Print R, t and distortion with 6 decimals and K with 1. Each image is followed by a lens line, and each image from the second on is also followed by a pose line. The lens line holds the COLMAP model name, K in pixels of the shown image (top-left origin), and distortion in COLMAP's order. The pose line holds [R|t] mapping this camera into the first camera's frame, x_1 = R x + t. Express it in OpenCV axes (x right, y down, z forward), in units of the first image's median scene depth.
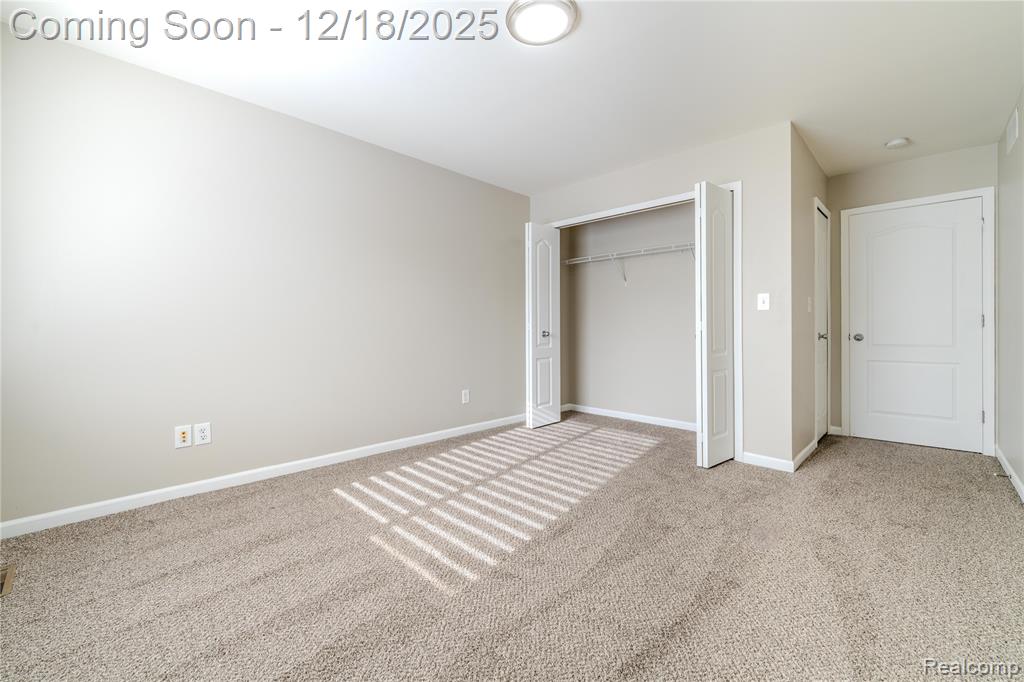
lens RADIAL K [[421.0, 0, 513.5], [0, 421.0, 328.6], [0, 0, 1]] dist [0.000374, -0.000018]
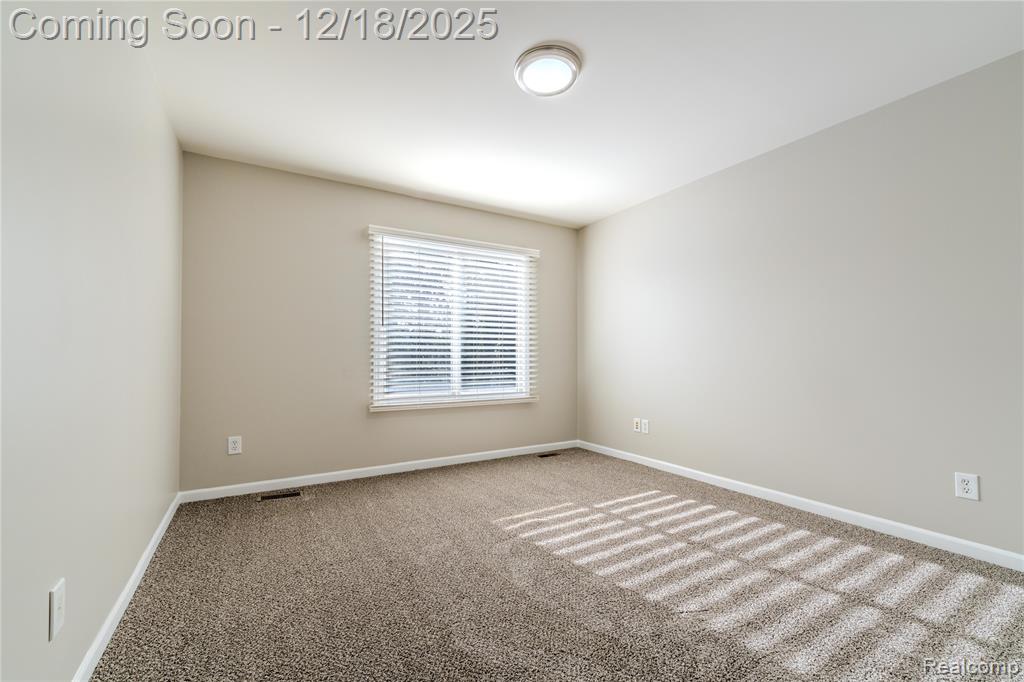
lens RADIAL K [[425.2, 0, 512.3], [0, 425.2, 356.0], [0, 0, 1]] dist [0.000880, 0.000059]
pose [[-0.249739, -0.002211, -0.968311, 0.885881], [-0.001240, 0.999997, -0.001963, -0.002728], [0.968312, 0.000711, -0.249742, 0.923972]]
